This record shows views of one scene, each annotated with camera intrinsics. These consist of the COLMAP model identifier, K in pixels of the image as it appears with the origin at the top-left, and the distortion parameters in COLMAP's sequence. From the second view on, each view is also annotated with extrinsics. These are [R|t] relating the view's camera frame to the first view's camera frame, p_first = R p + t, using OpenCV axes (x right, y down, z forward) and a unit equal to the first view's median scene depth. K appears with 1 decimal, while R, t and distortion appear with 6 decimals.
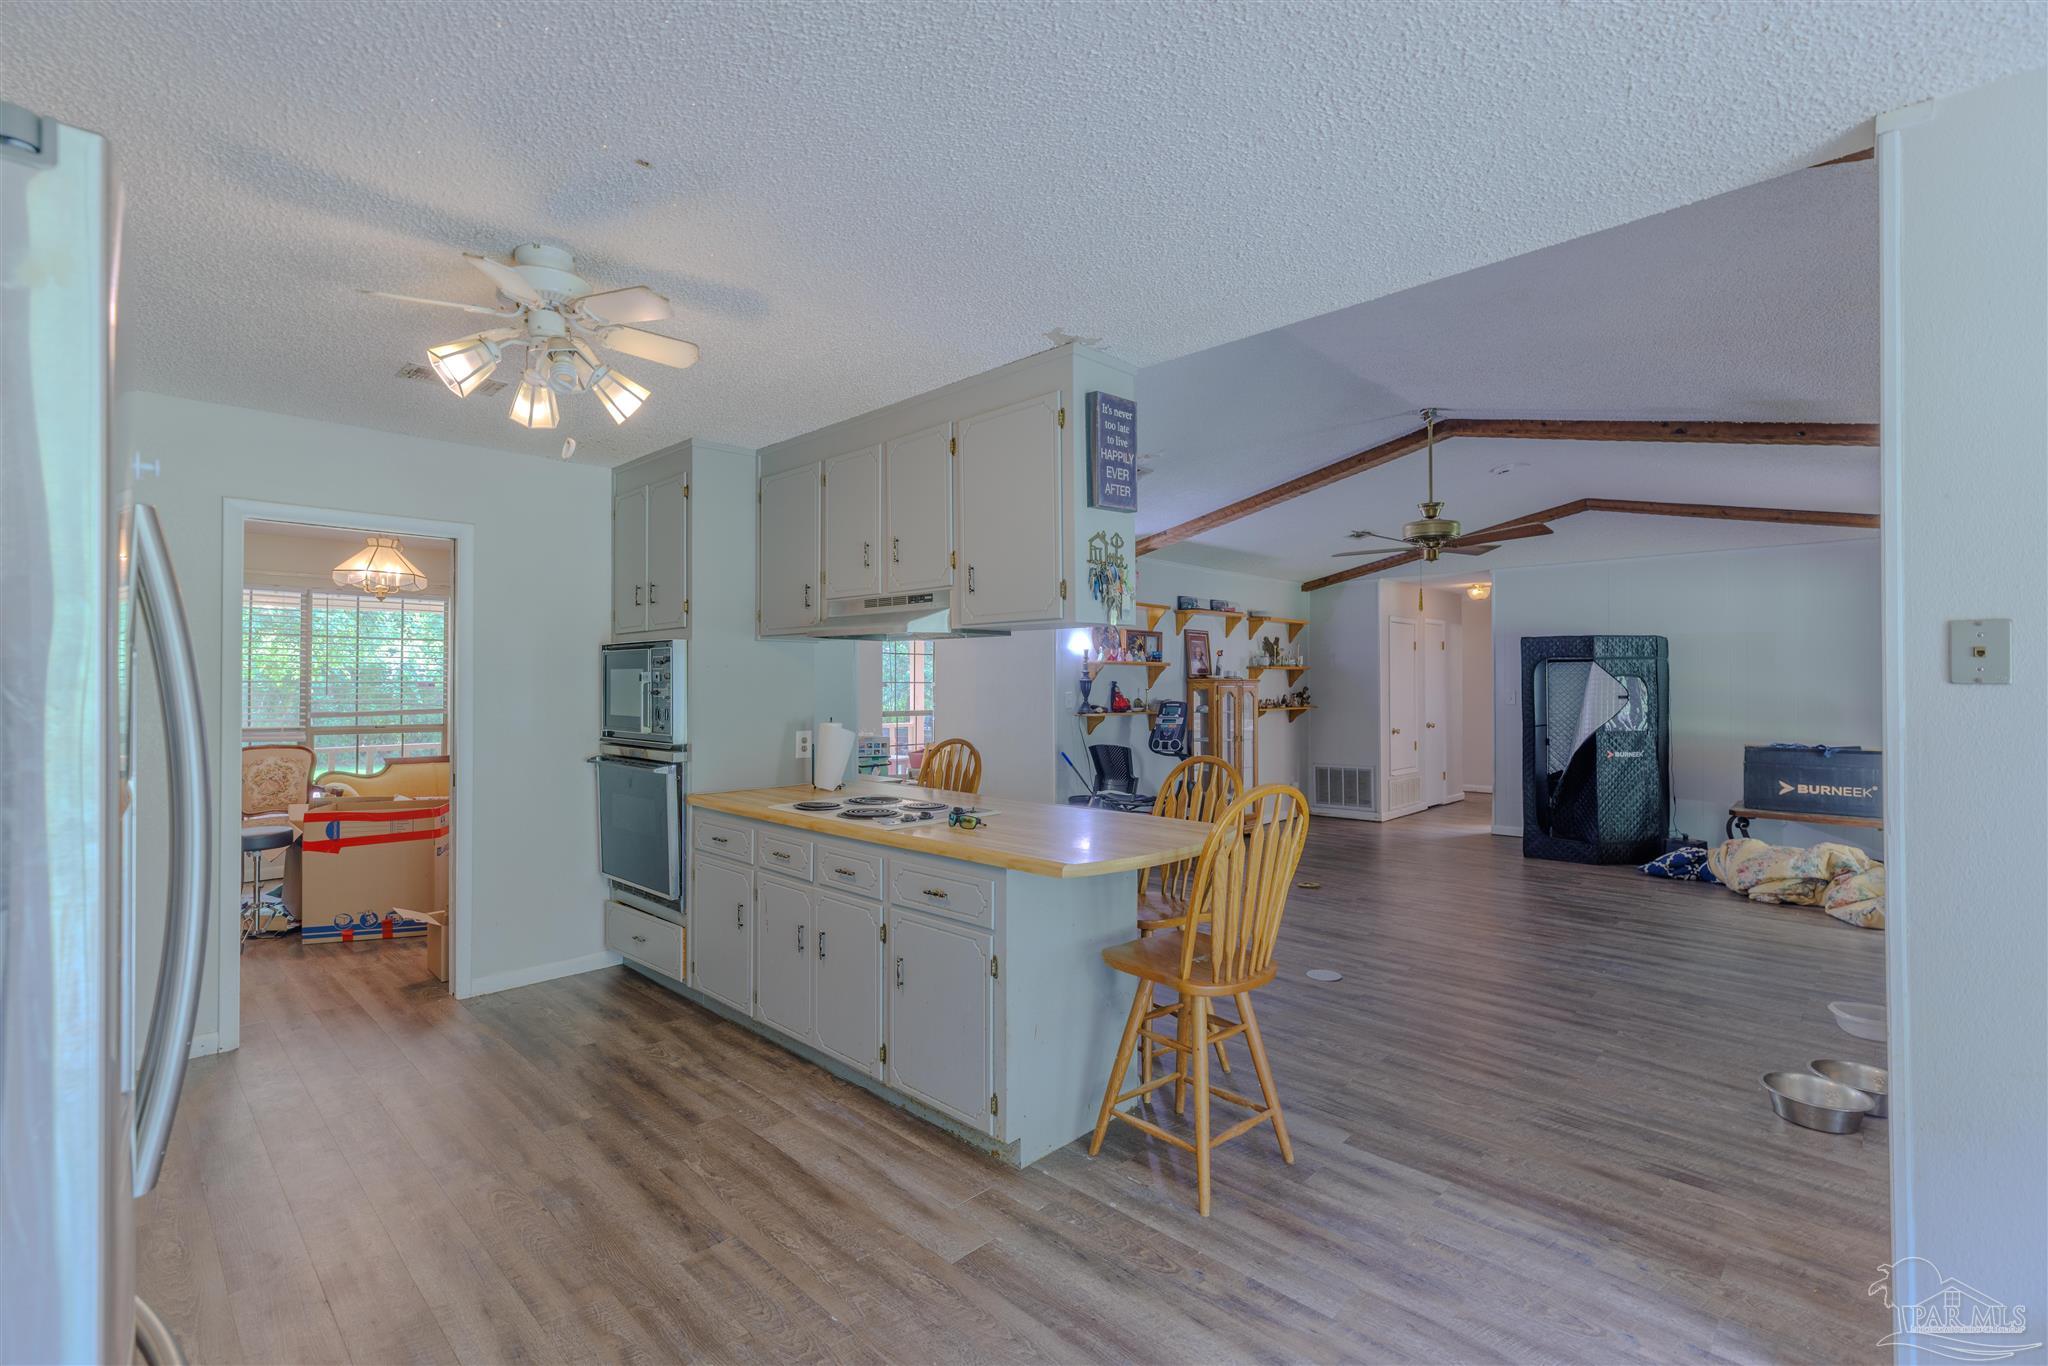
lens RADIAL K [[915.2, 0, 1013.4], [0, 915.2, 673.6], [0, 0, 1]] dist [0.004410, 0.000063]
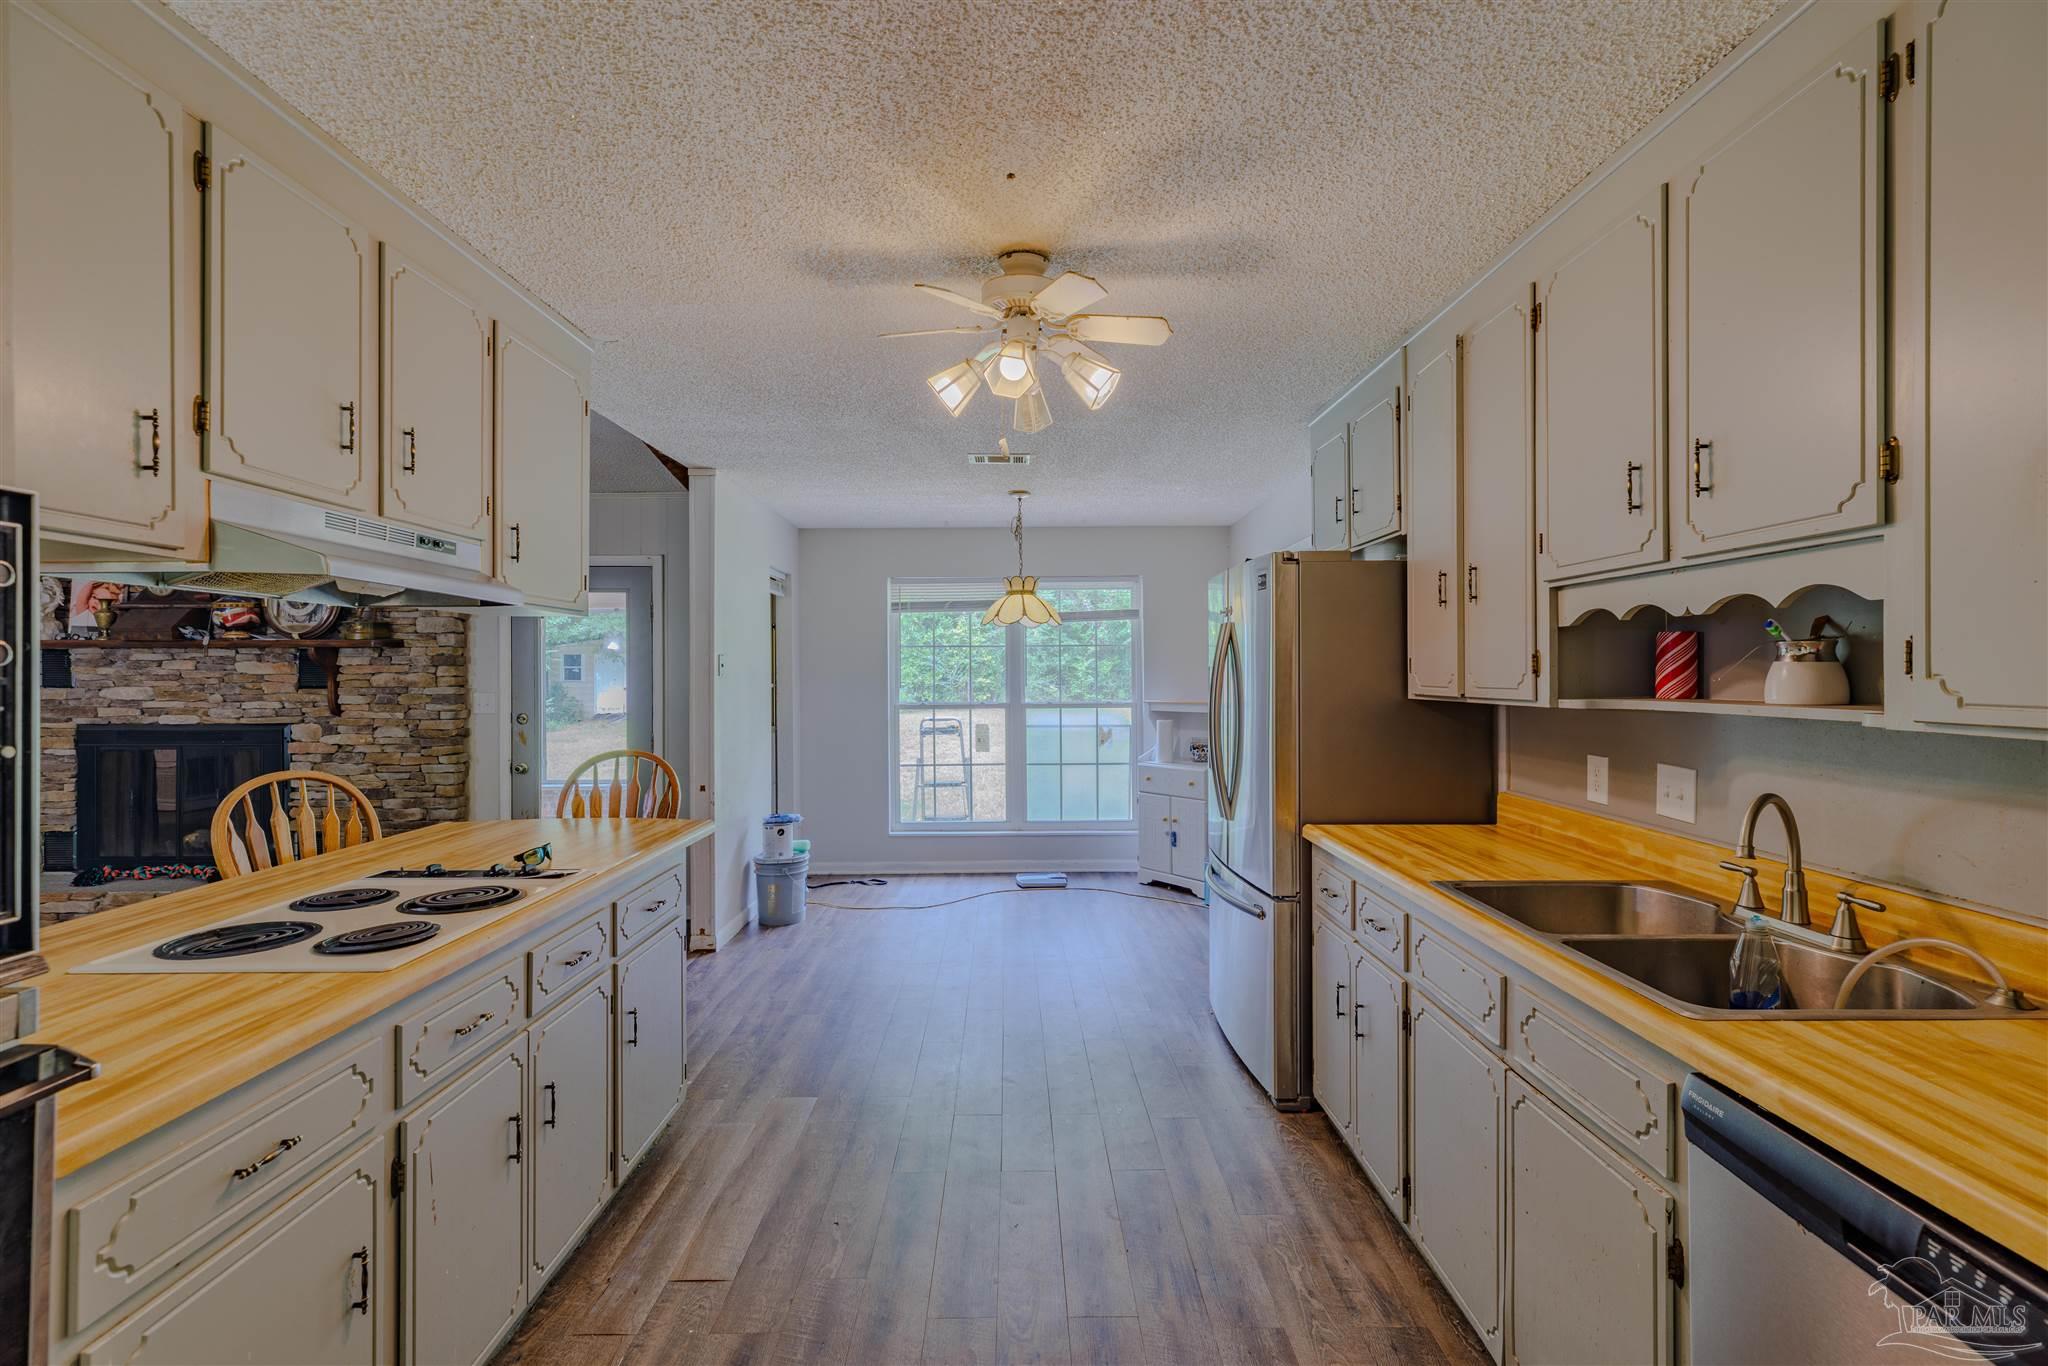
lens RADIAL K [[915.2, 0, 1023.2], [0, 915.2, 674.4], [0, 0, 1]] dist [0.004410, 0.000063]
pose [[-0.707553, 0.002081, 0.706657, -0.404544], [-0.002126, 0.999985, -0.005074, 0.004709], [-0.706657, -0.005093, -0.707538, 0.564860]]
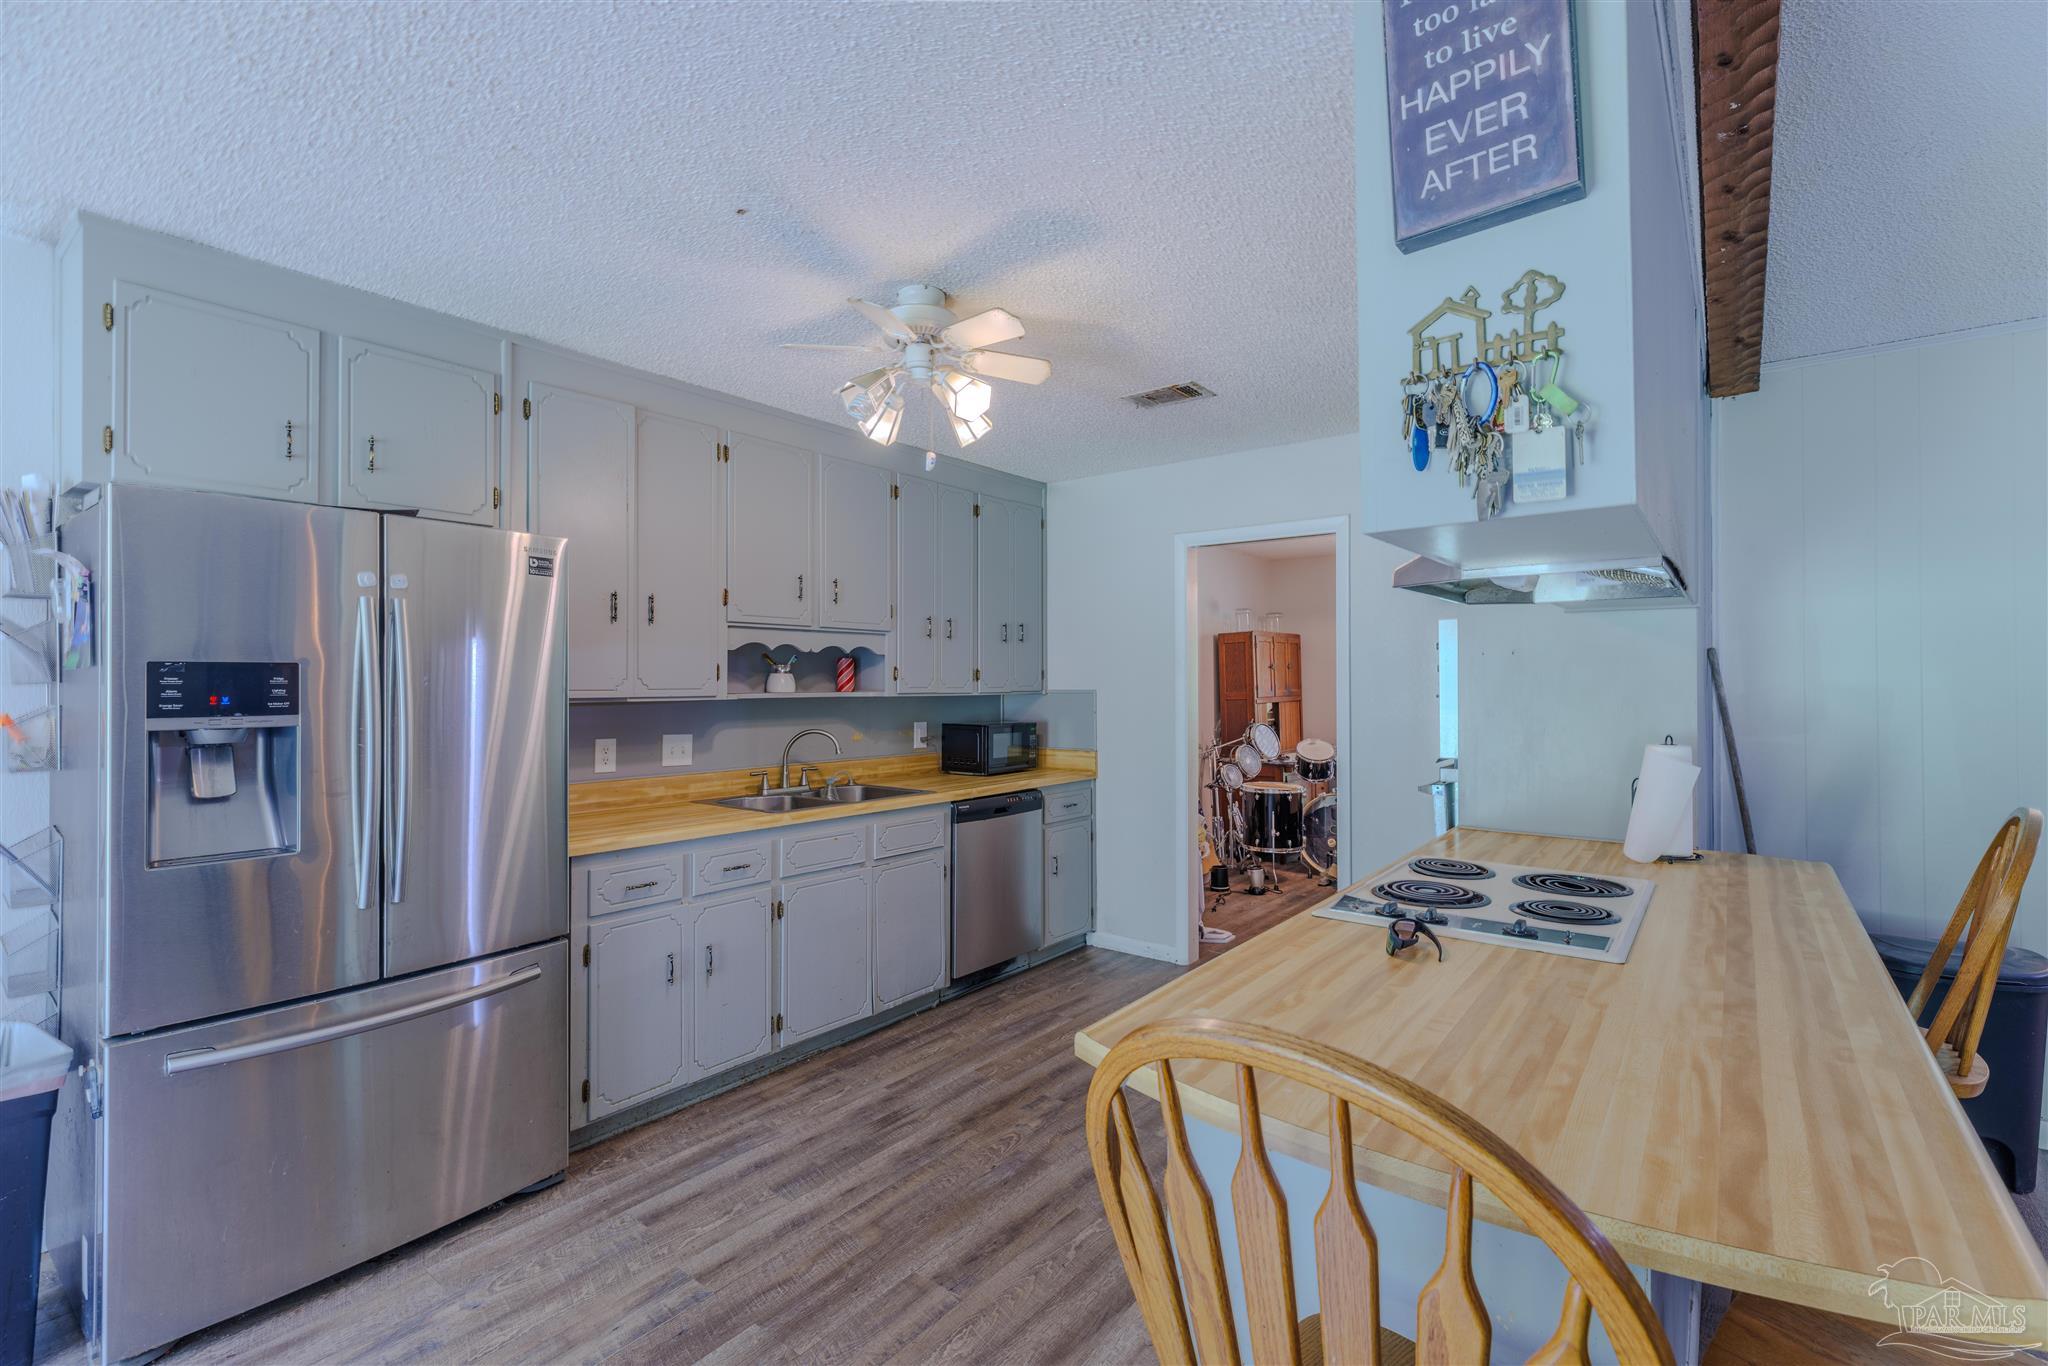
lens RADIAL K [[915.2, 0, 1027.7], [0, 915.2, 673.5], [0, 0, 1]] dist [0.004410, 0.000063]
pose [[0.119352, -0.008032, -0.992820, 0.199409], [0.011388, 0.999913, -0.006720, 0.004923], [0.992787, -0.010505, 0.119433, 0.324558]]
